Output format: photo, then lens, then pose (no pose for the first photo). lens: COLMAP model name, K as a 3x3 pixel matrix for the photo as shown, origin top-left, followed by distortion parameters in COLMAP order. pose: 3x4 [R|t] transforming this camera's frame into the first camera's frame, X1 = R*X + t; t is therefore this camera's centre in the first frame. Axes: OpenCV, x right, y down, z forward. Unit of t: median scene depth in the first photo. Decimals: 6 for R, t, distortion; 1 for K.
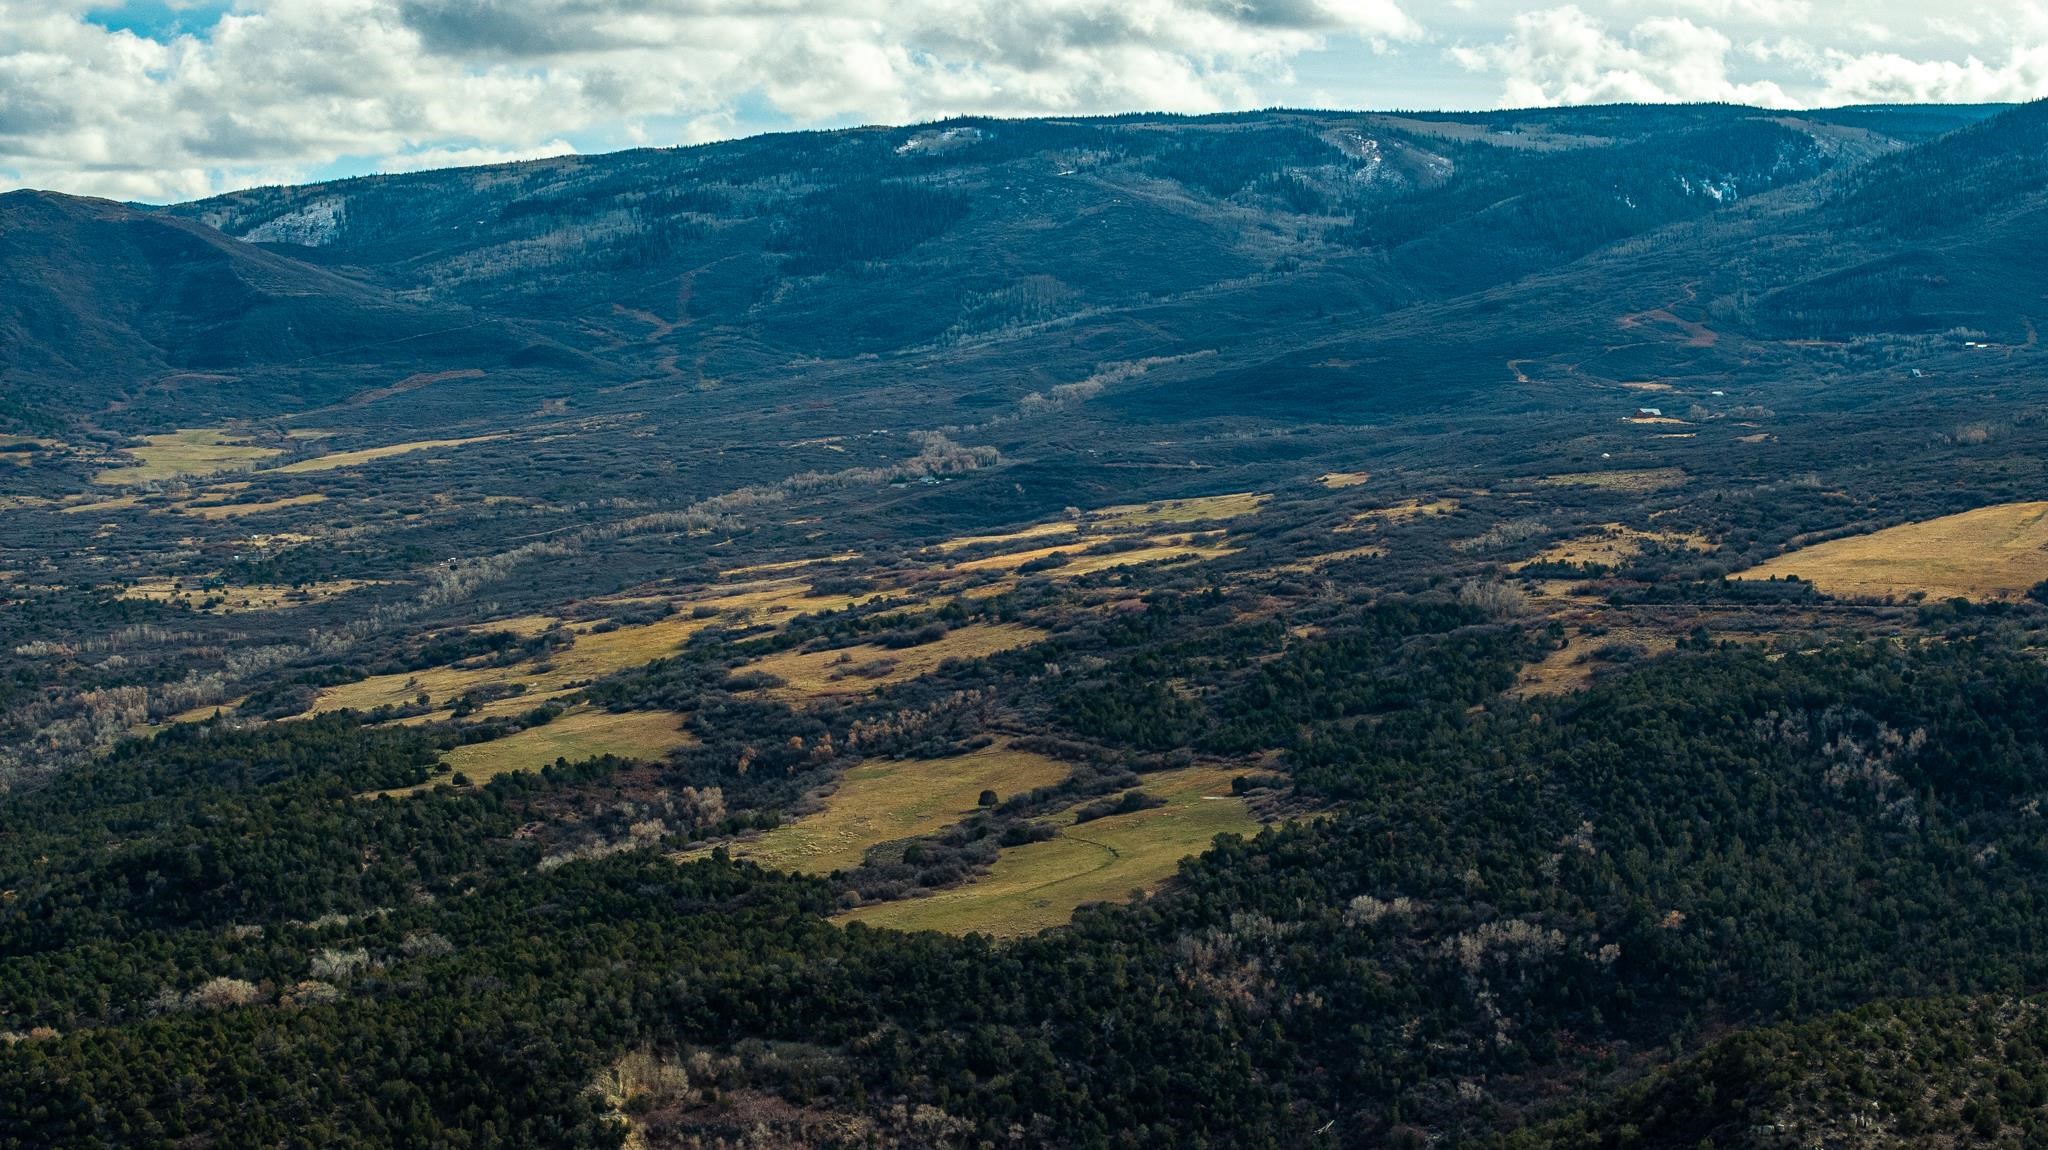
lens RADIAL K [[4093.5, 0, 1020.3], [0, 4093.5, 581.2], [0, 0, 1]] dist [-0.074230, 0.000000]
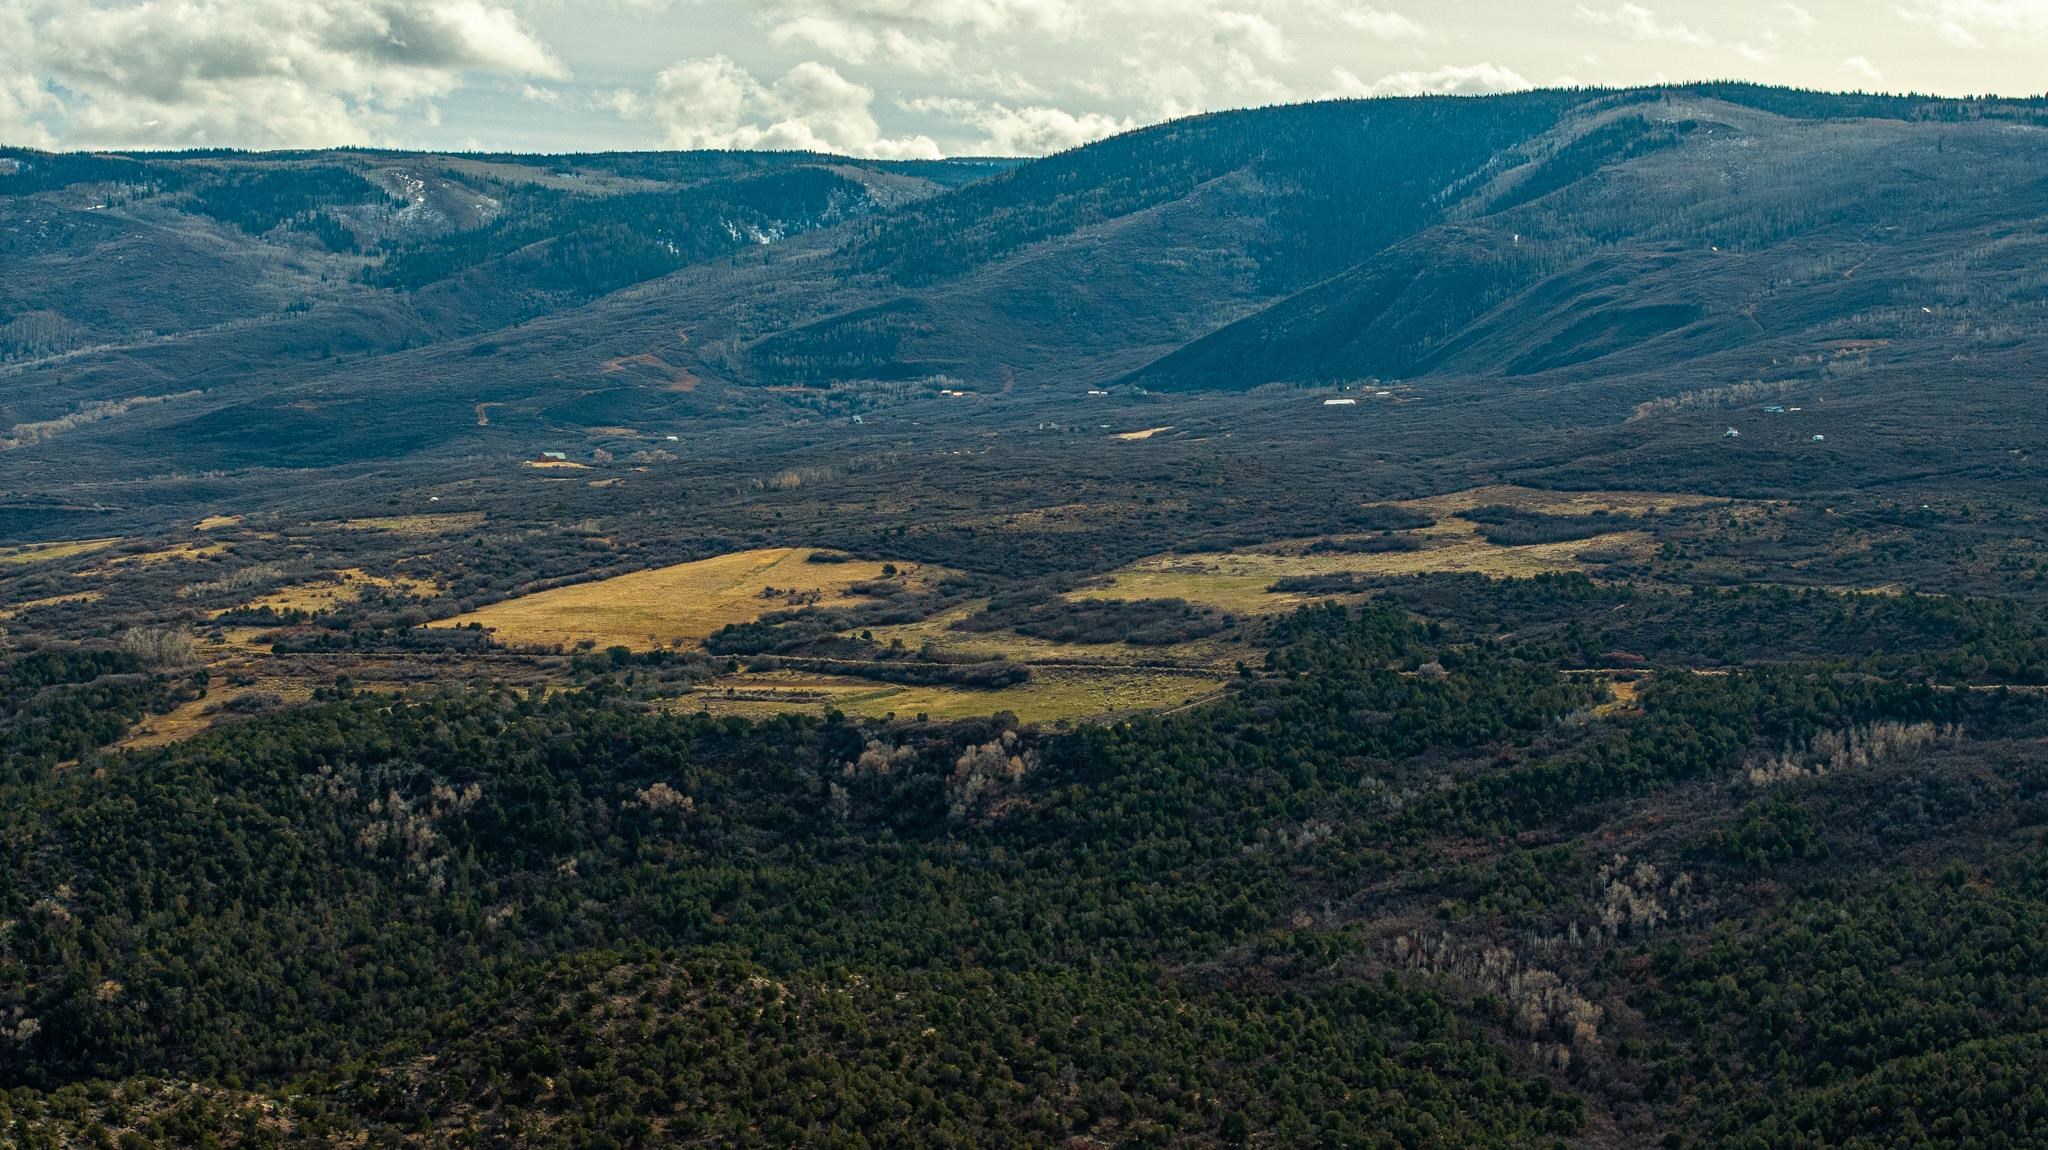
lens RADIAL K [[4093.5, 0, 1023.9], [0, 4093.5, 576.1], [0, 0, 1]] dist [-0.074230, 0.000000]
pose [[0.980774, 0.004491, 0.195094, 0.117719], [-0.002008, 0.999914, -0.012925, -0.000300], [-0.195136, 0.012284, 0.980699, 0.027317]]
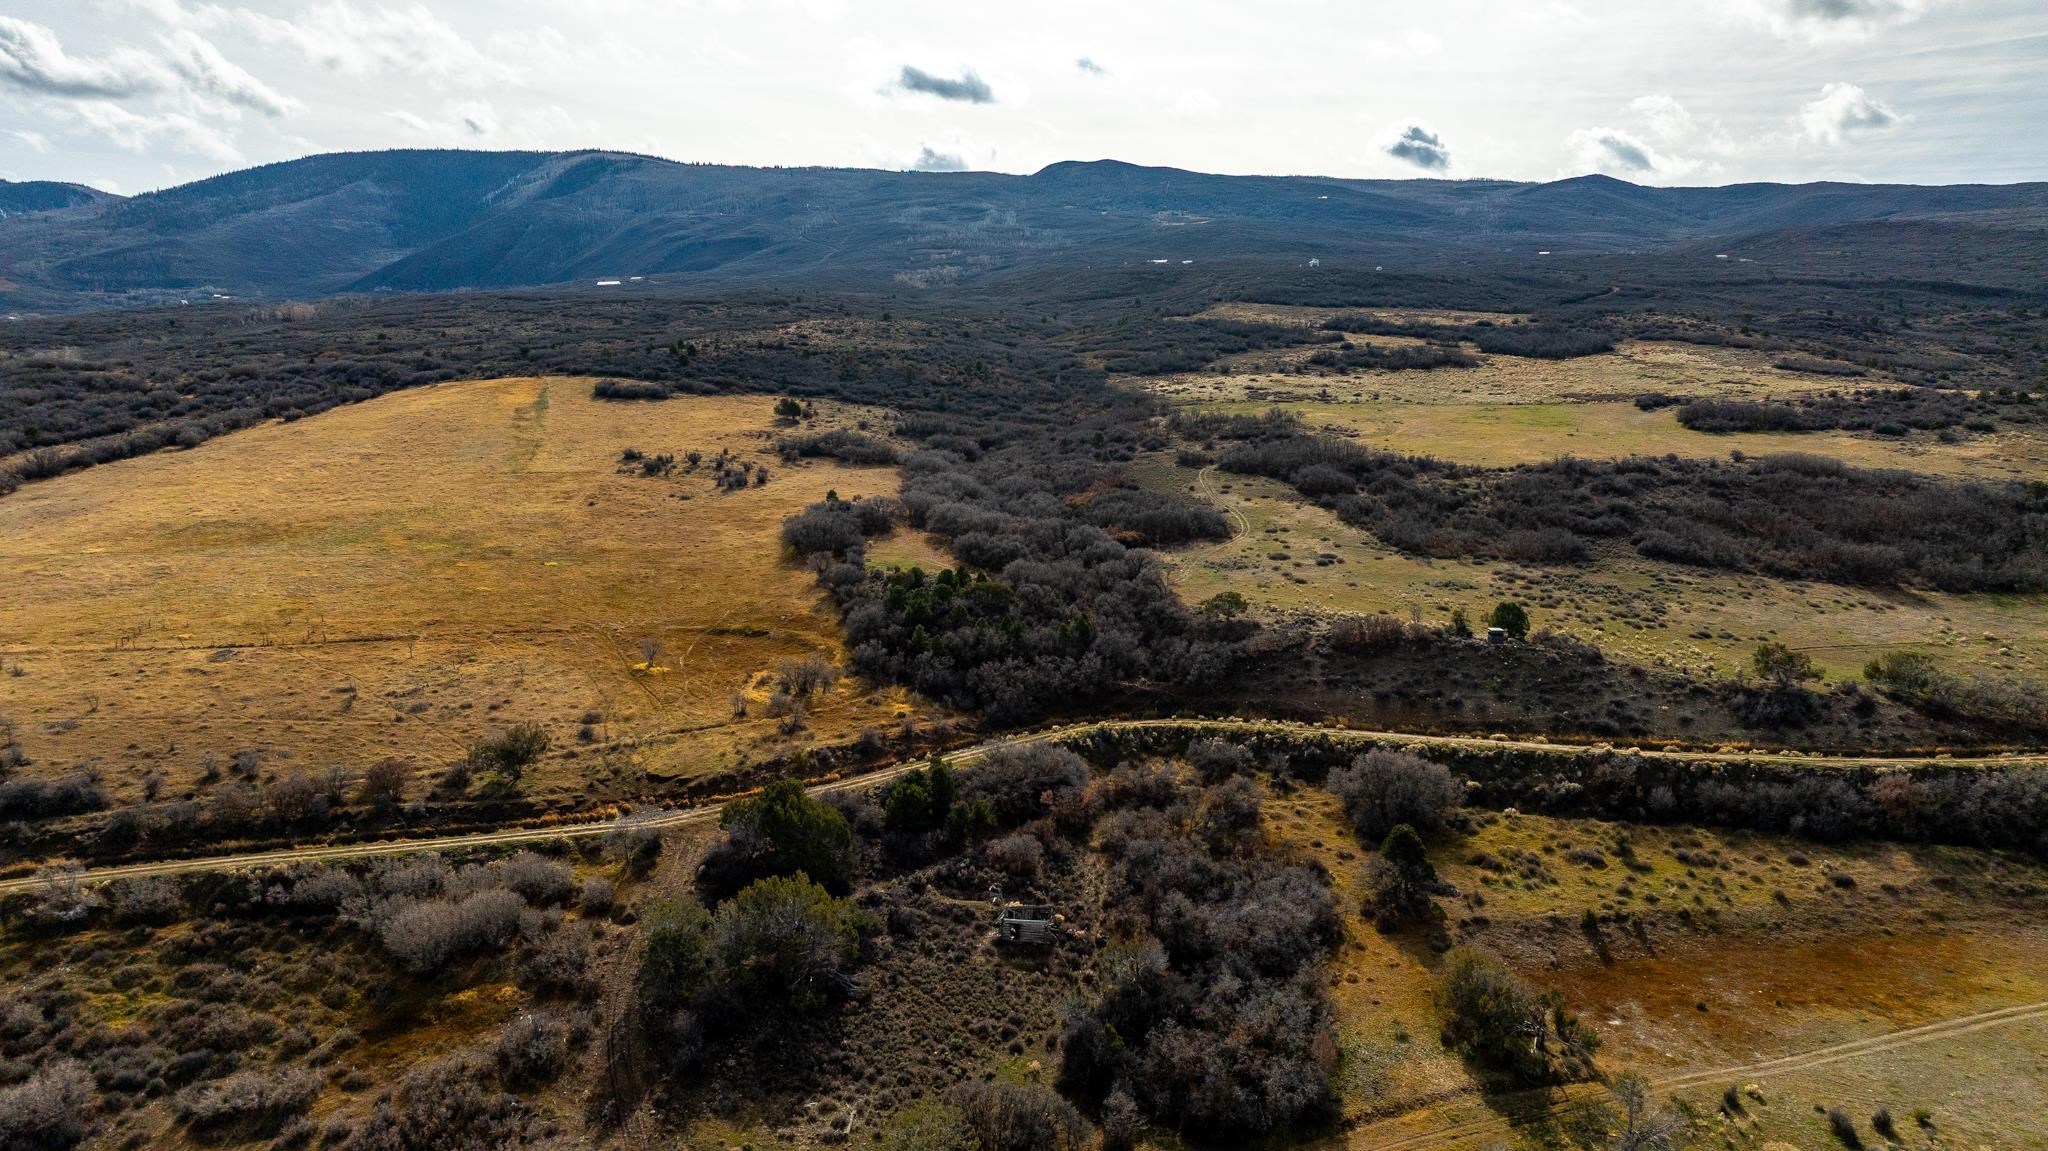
lens RADIAL K [[1440.4, 0, 1025.4], [0, 1440.4, 576.1], [0, 0, 1]] dist [-0.041835, 0.047461]
pose [[0.728821, -0.097841, 0.677677, 0.165996], [0.027011, 0.993076, 0.114327, -0.013136], [-0.684171, -0.065019, 0.726418, 0.818508]]
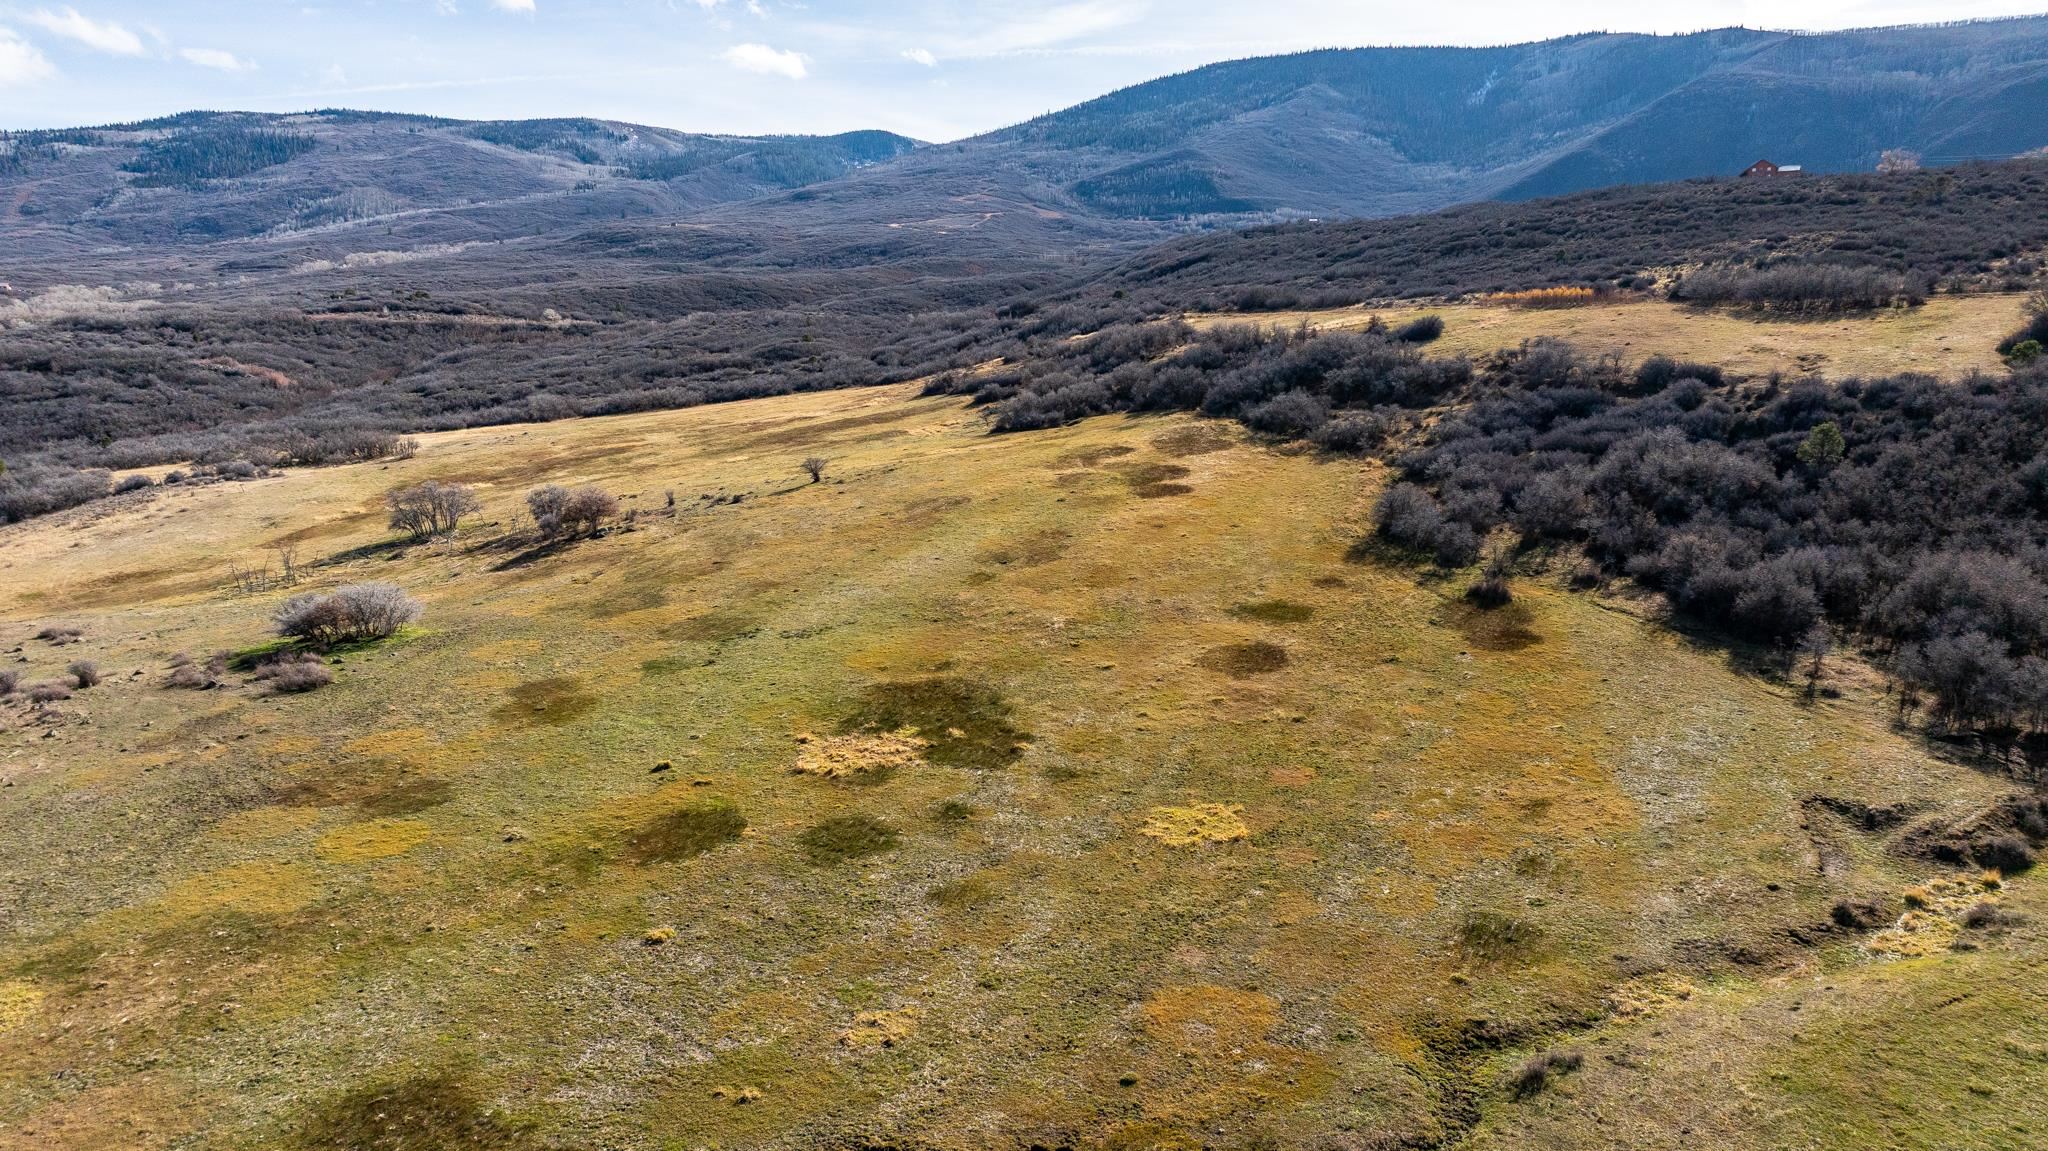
lens RADIAL K [[1440.4, 0, 1022.4], [0, 1440.4, 568.5], [0, 0, 1]] dist [-0.041835, 0.047461]
pose [[0.926364, -0.061422, 0.371588, 0.052152], [0.017334, 0.992520, 0.120844, -0.033999], [-0.376231, -0.105505, 0.920499, 1.440622]]
